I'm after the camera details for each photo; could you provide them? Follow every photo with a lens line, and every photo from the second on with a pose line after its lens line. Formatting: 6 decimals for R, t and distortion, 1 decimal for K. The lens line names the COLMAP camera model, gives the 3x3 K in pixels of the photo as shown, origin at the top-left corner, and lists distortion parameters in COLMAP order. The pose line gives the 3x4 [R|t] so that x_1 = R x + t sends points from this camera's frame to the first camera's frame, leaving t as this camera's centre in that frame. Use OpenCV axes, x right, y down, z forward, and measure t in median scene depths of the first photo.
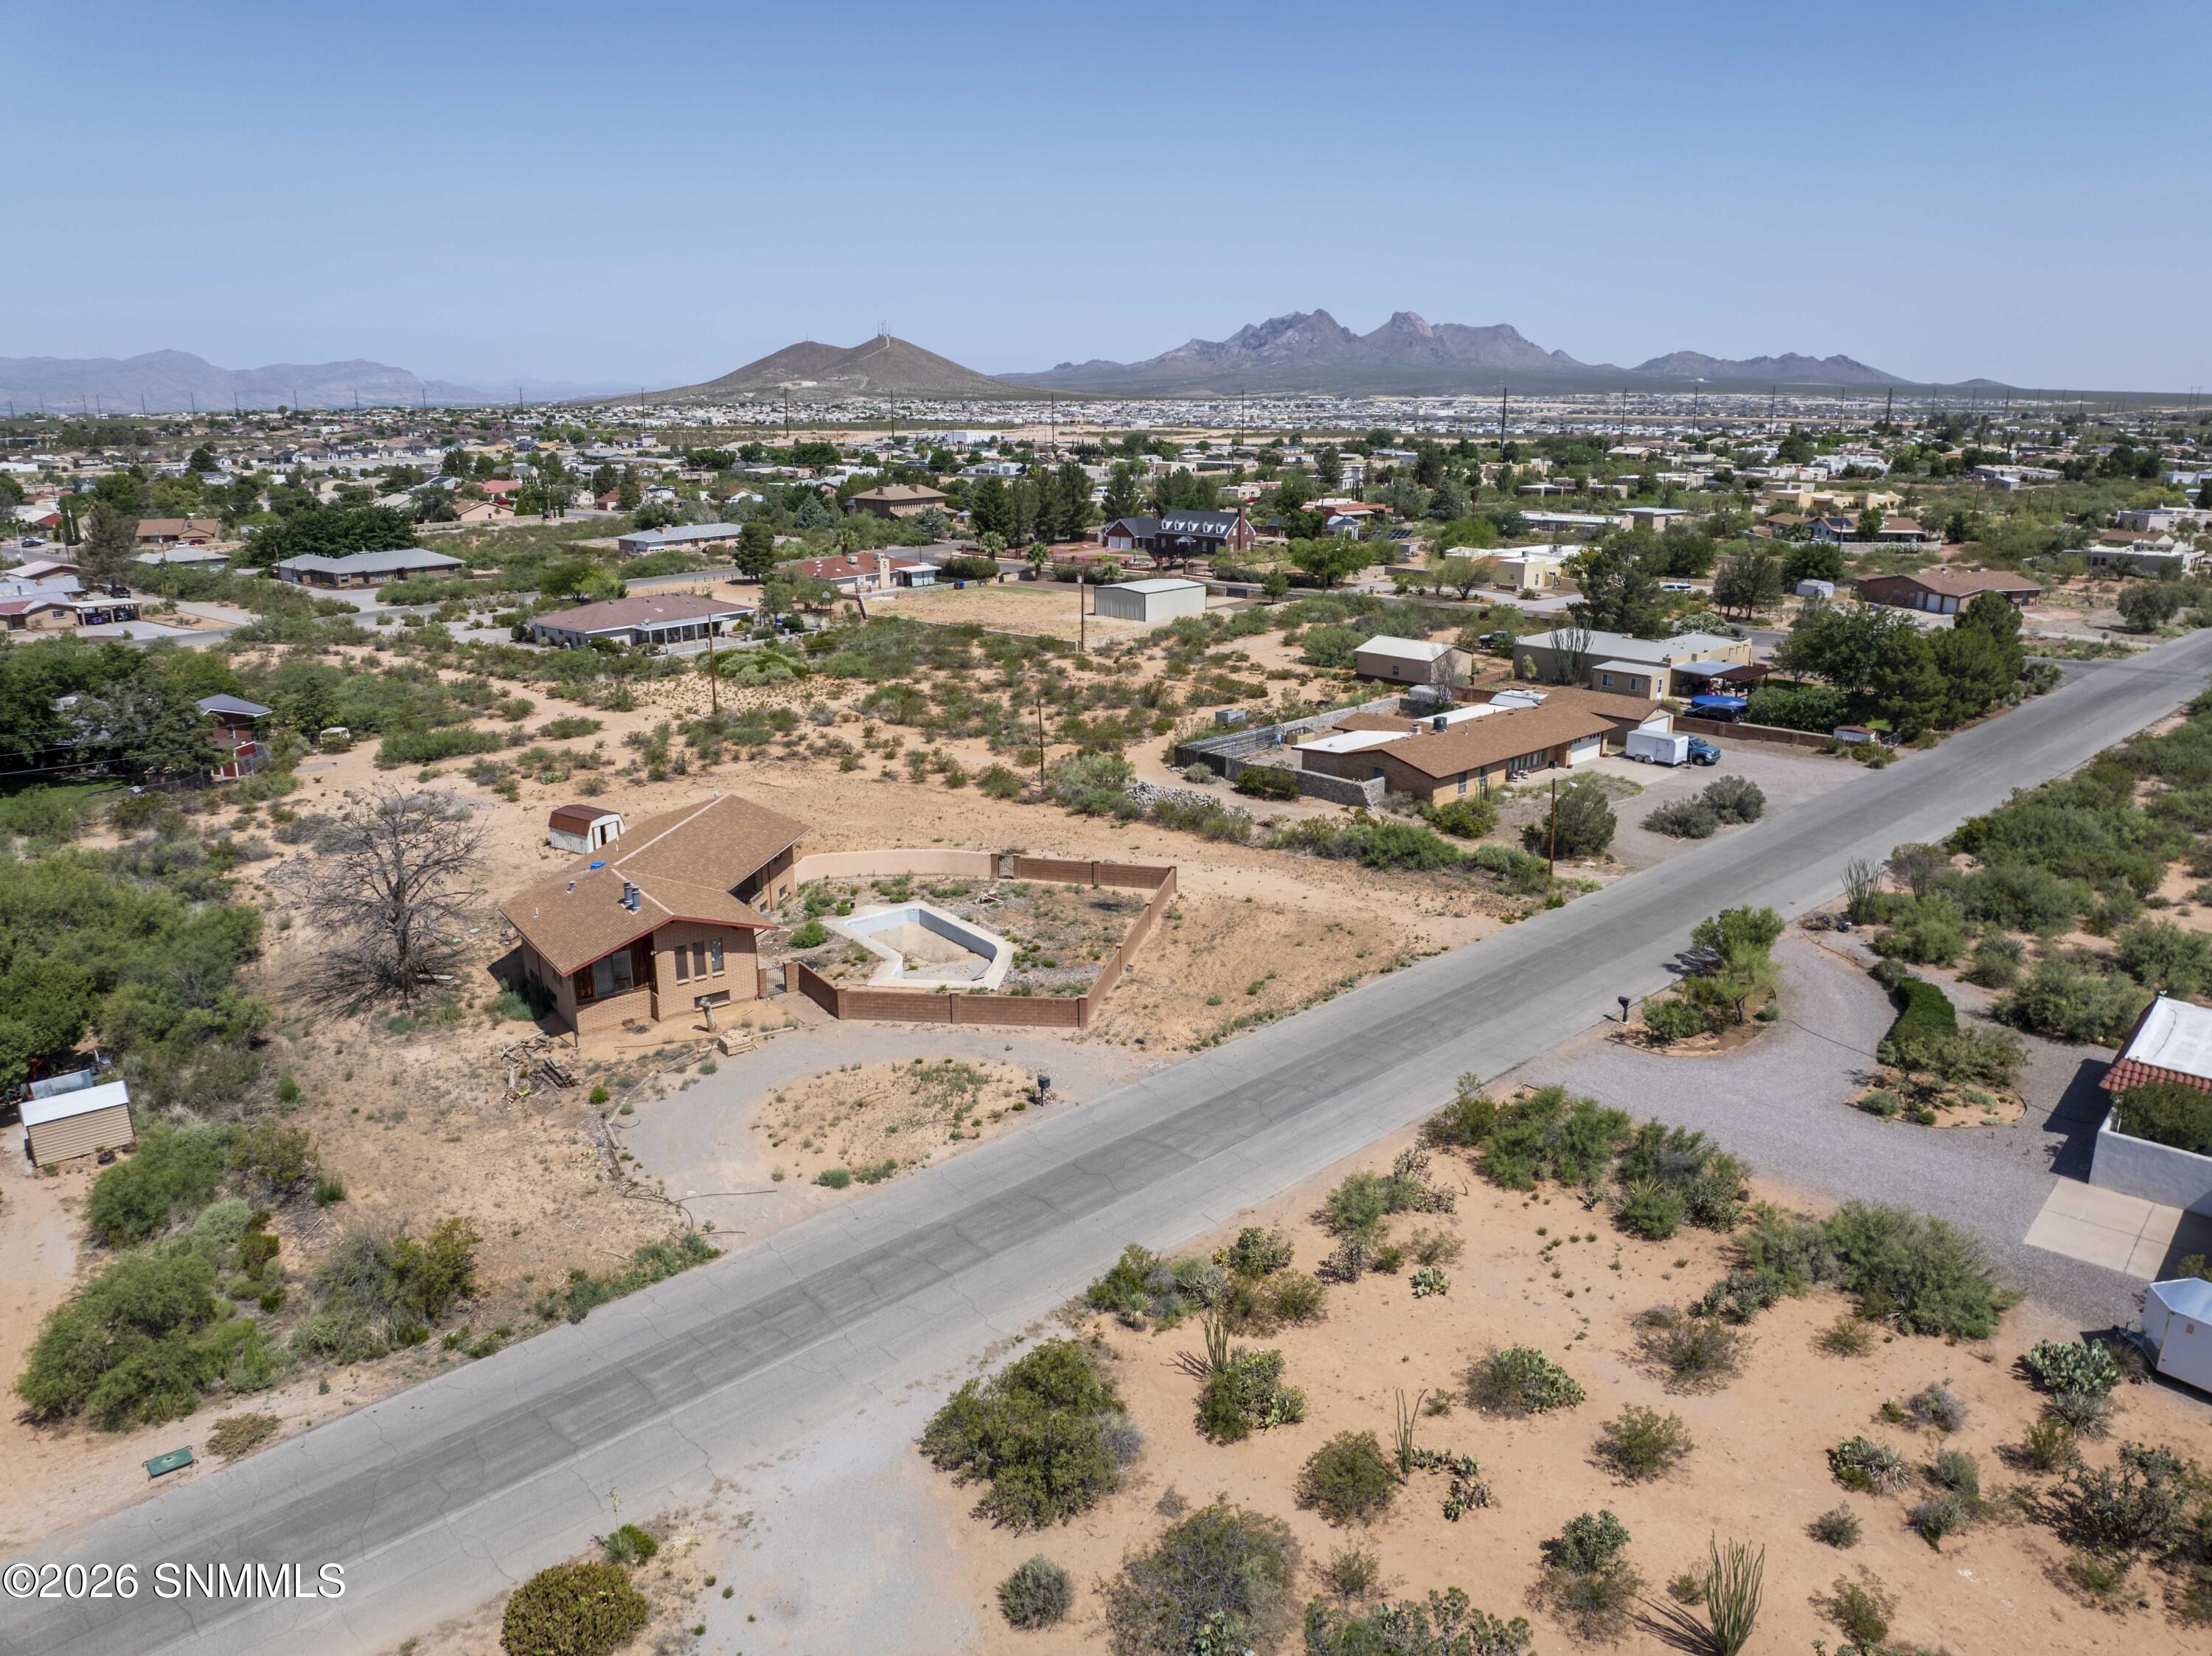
lens RADIAL K [[1560.1, 0, 1116.8], [0, 1560.1, 813.3], [0, 0, 1]] dist [-0.042910, 0.007451]
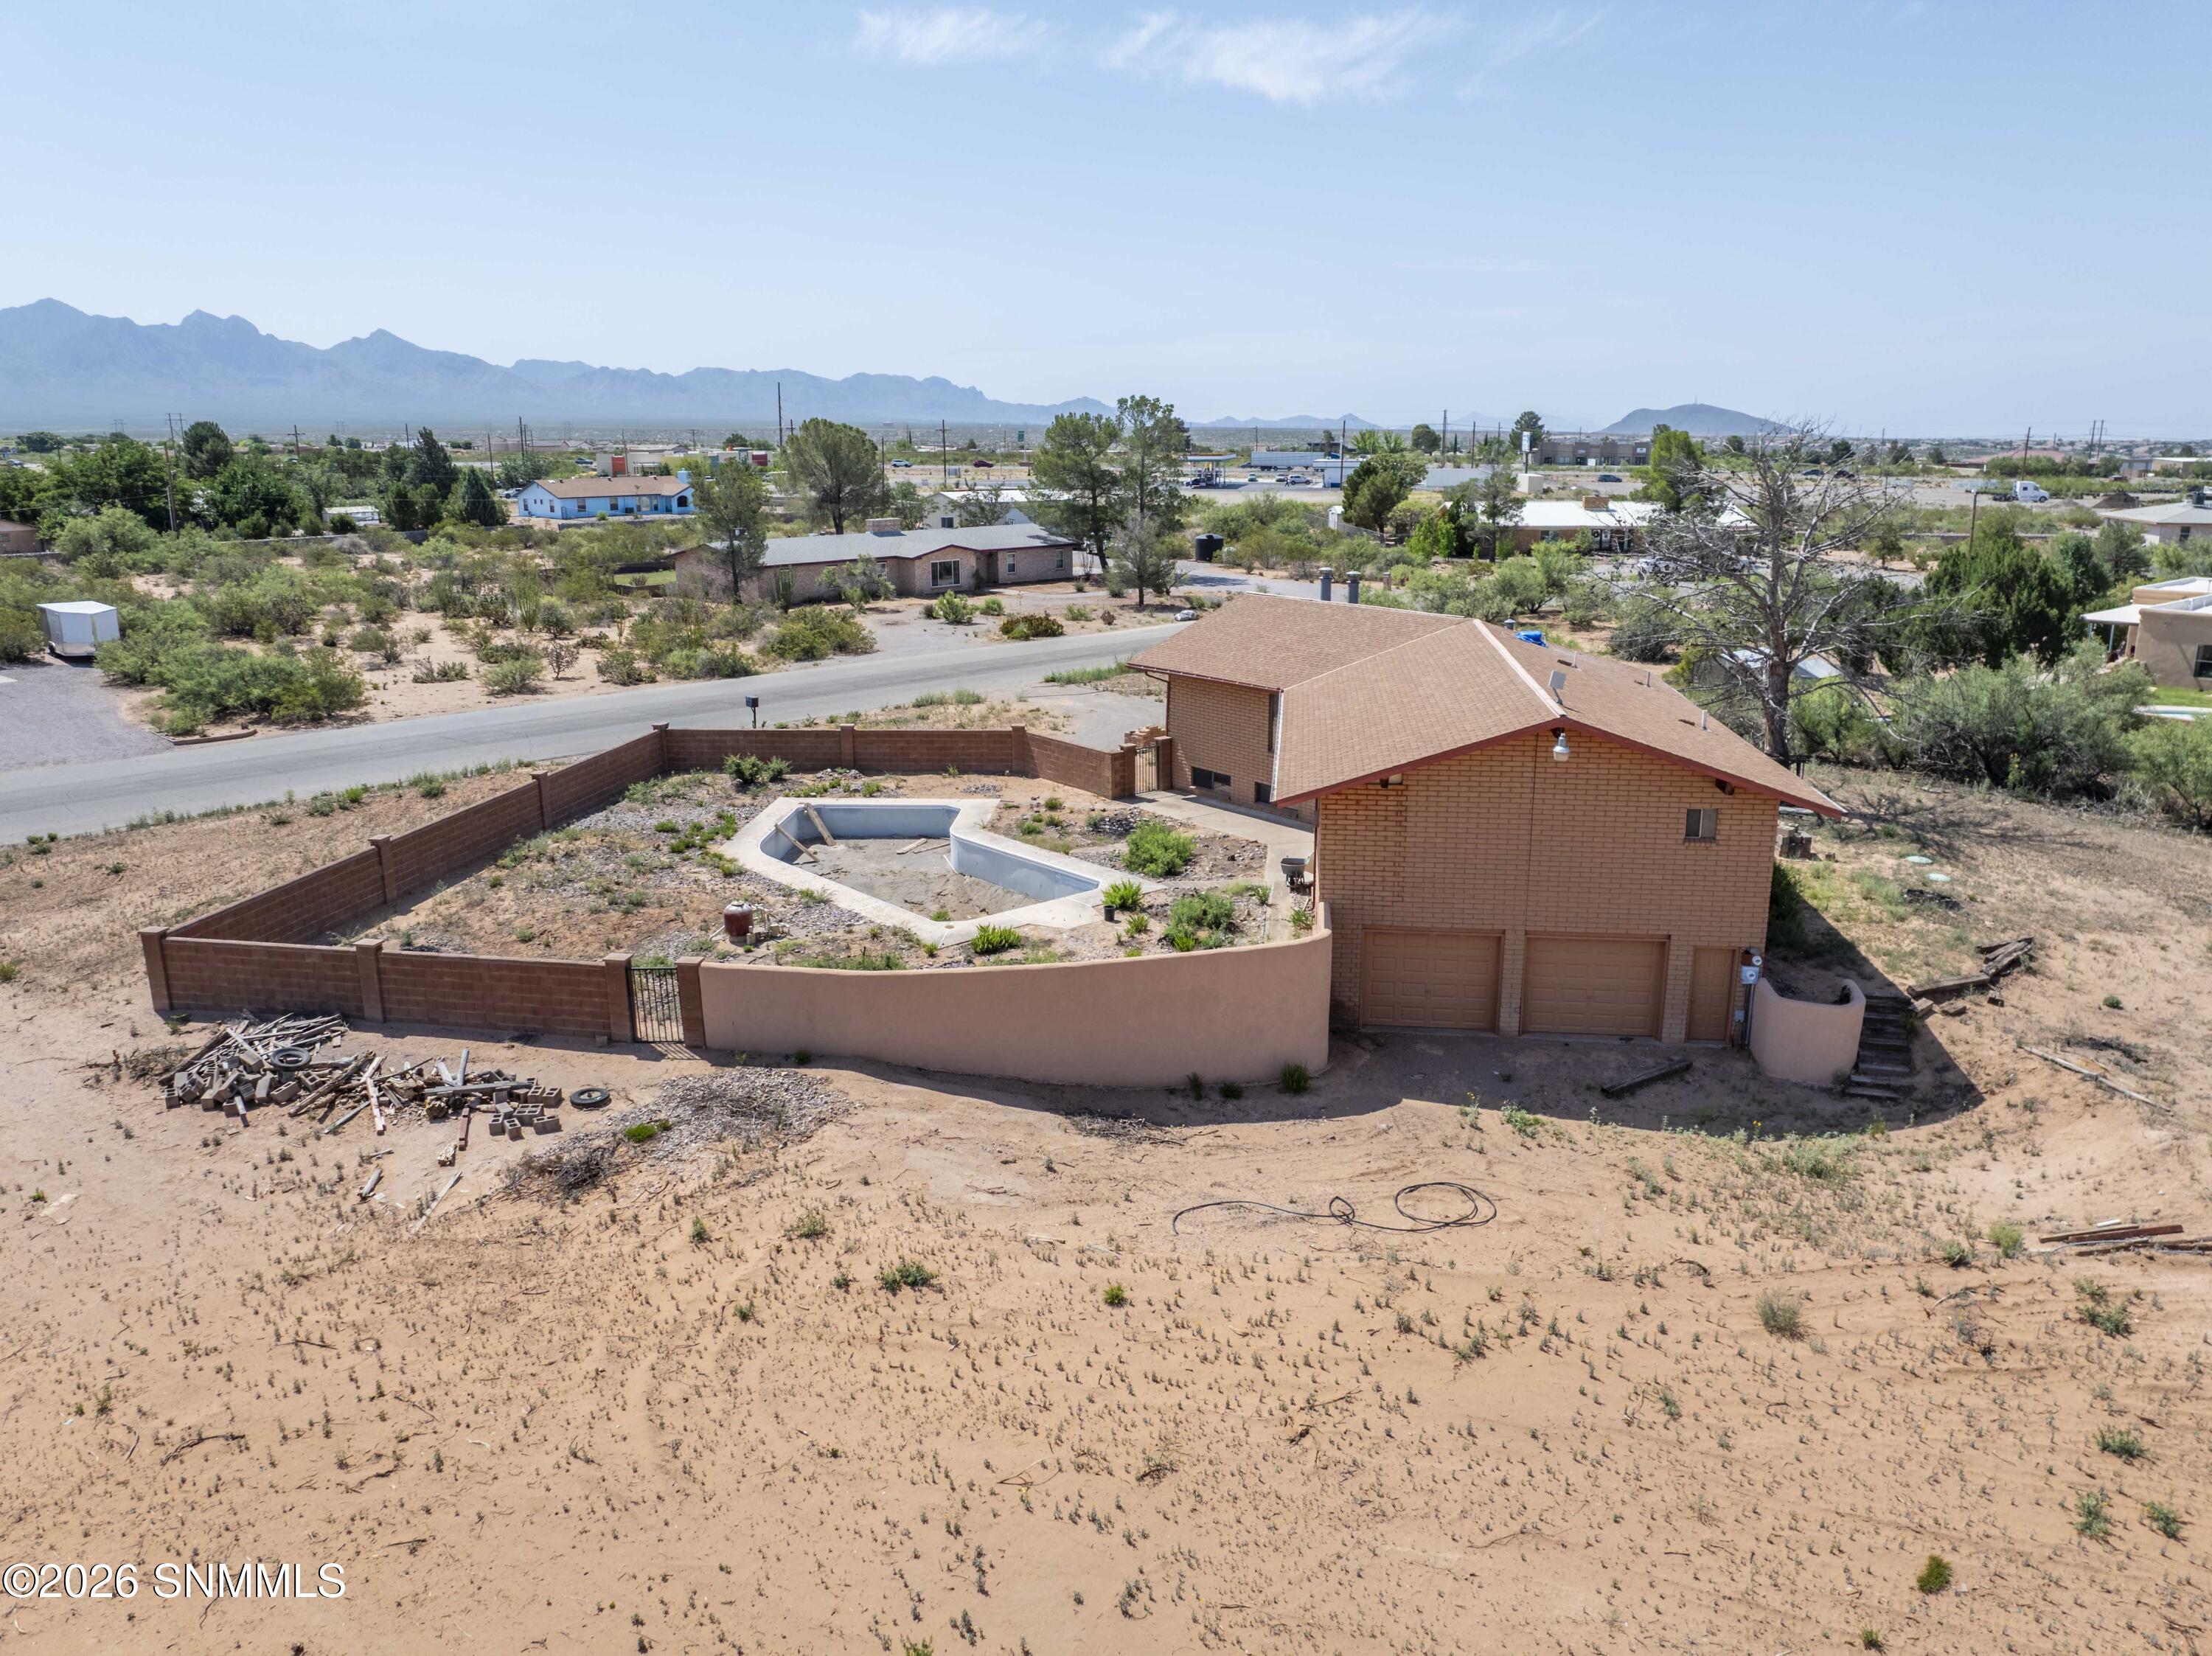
lens RADIAL K [[1560.1, 0, 1105.3], [0, 1560.1, 813.7], [0, 0, 1]] dist [-0.042910, 0.007451]
pose [[-0.998852, 0.017873, -0.044439, -0.164080], [-0.005857, 0.875234, 0.483664, -0.159663], [0.047539, 0.483369, -0.874125, 1.429541]]
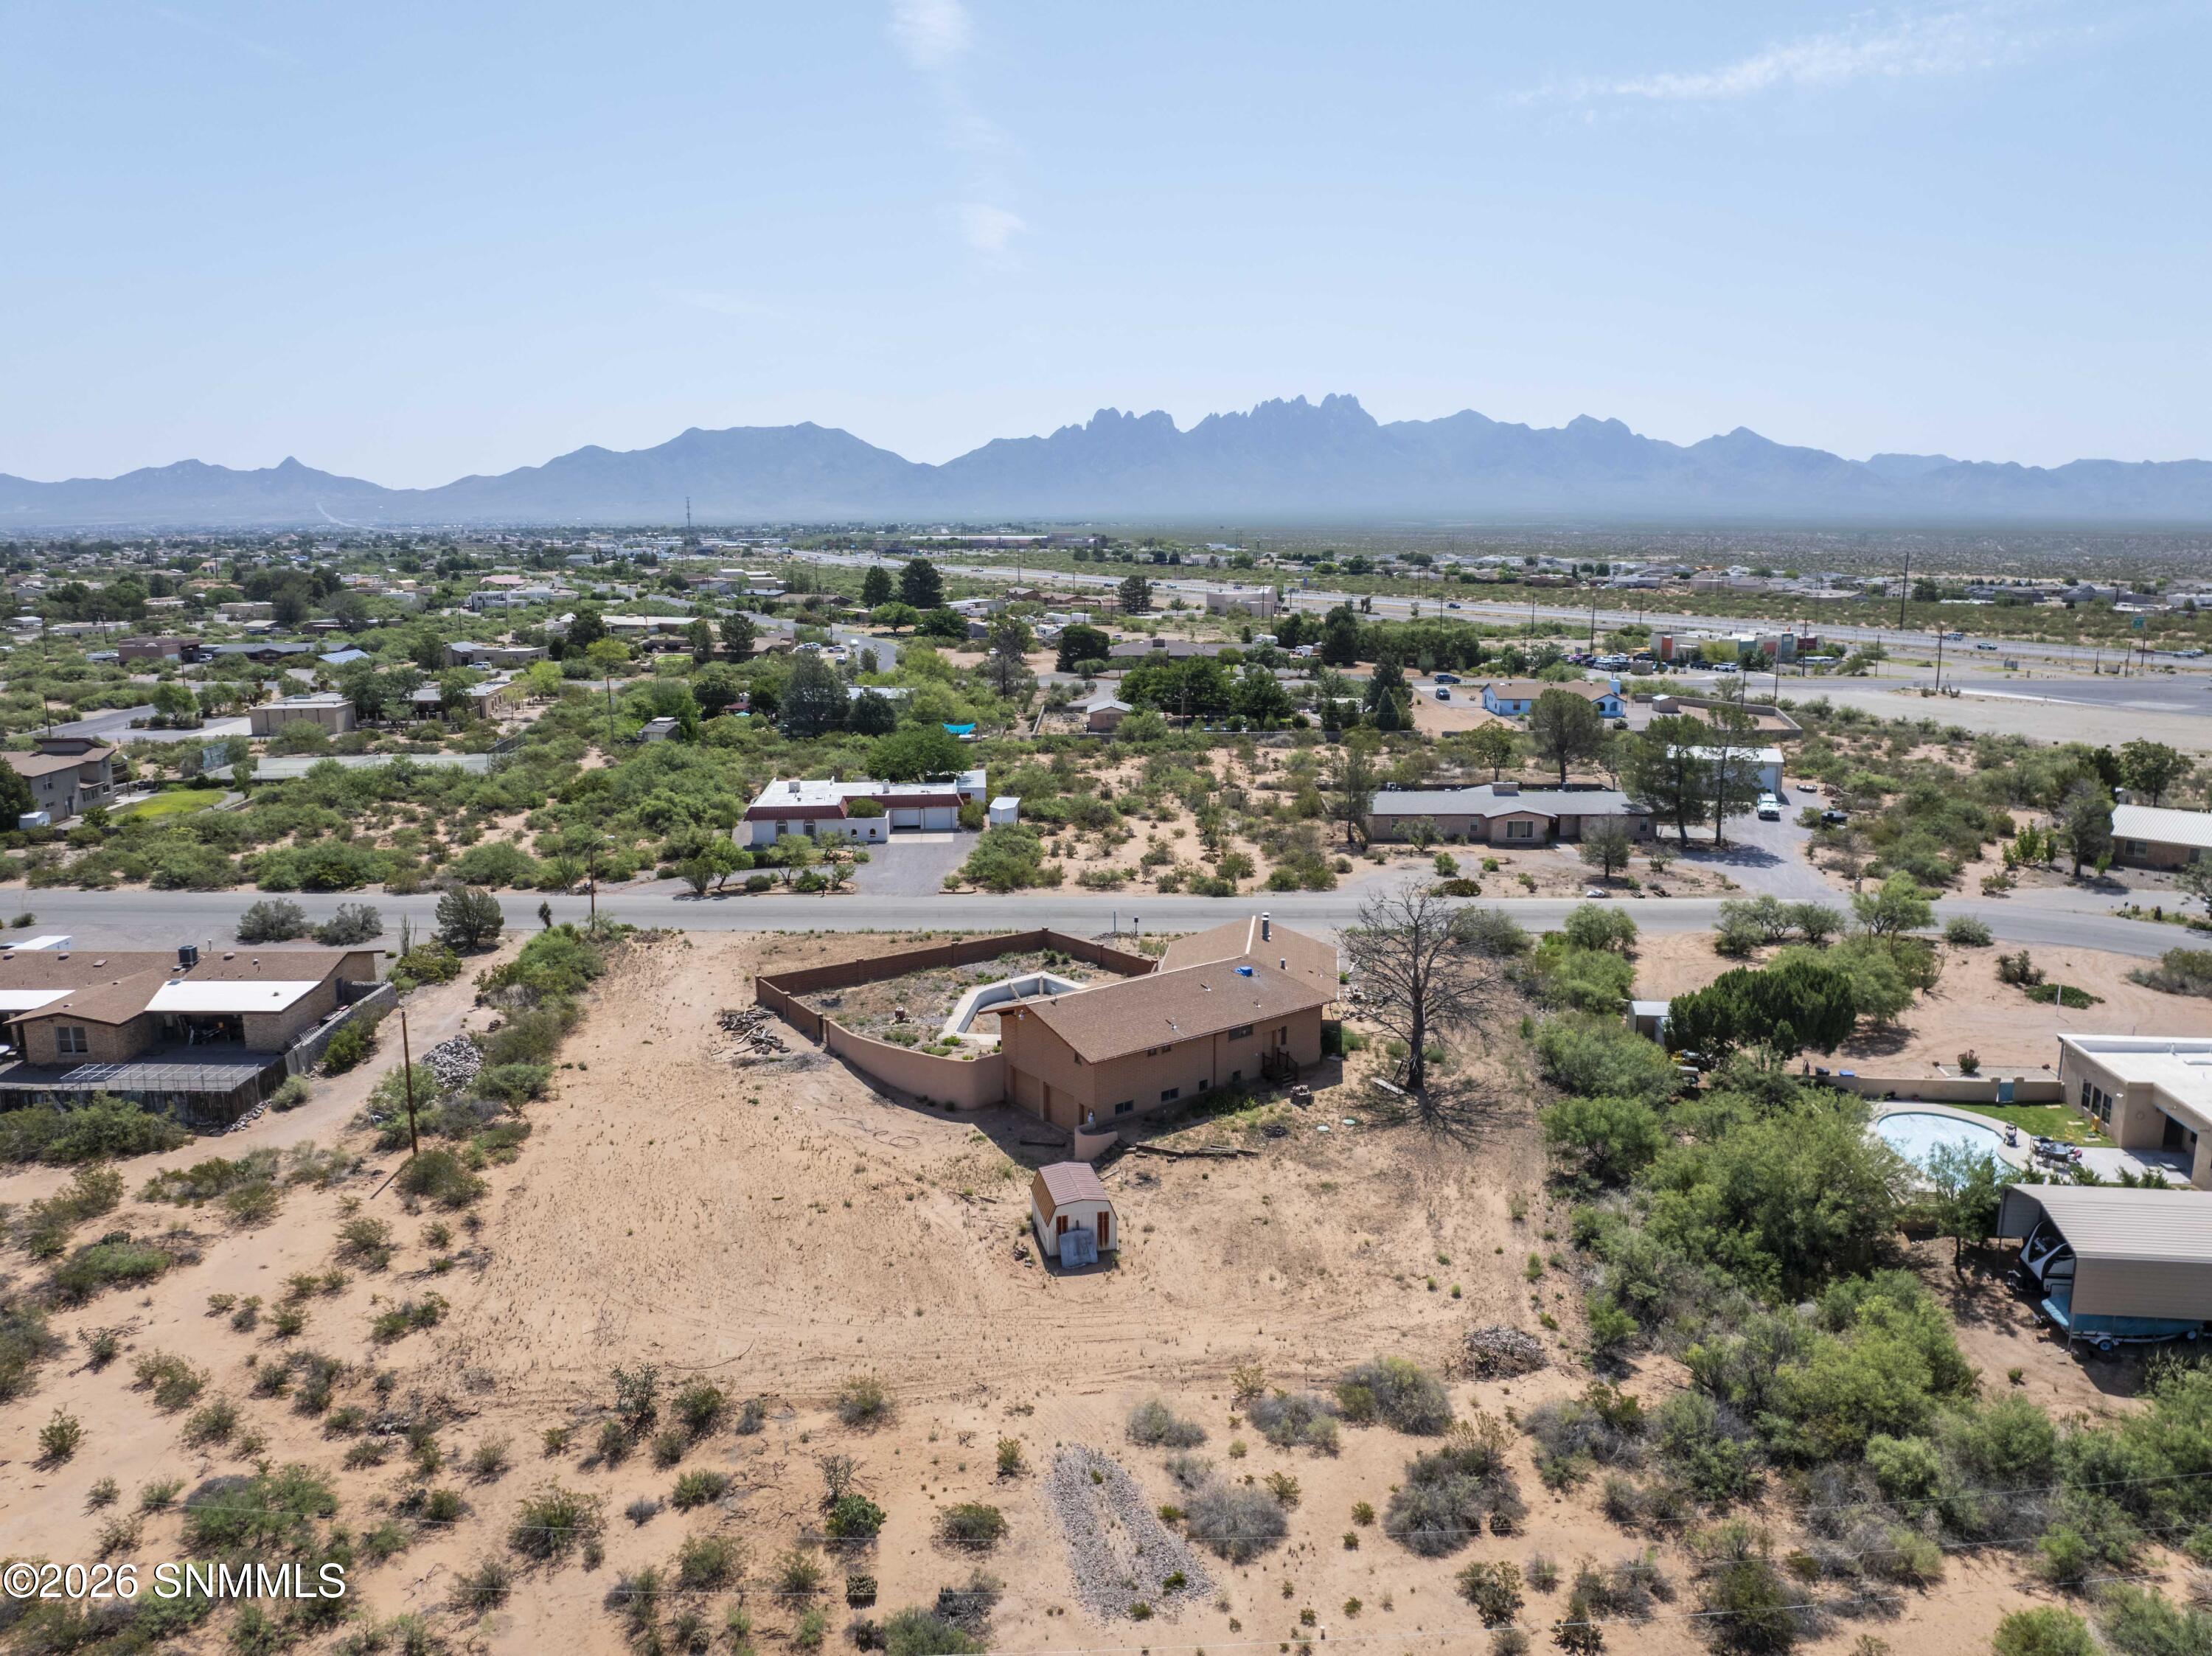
lens RADIAL K [[1560.1, 0, 1107.1], [0, 1560.1, 835.8], [0, 0, 1]] dist [-0.042910, 0.007451]
pose [[-0.724719, -0.127013, 0.677237, -0.954870], [0.186800, 0.909841, 0.370533, -0.455707], [-0.663241, 0.395041, -0.635653, 1.663027]]
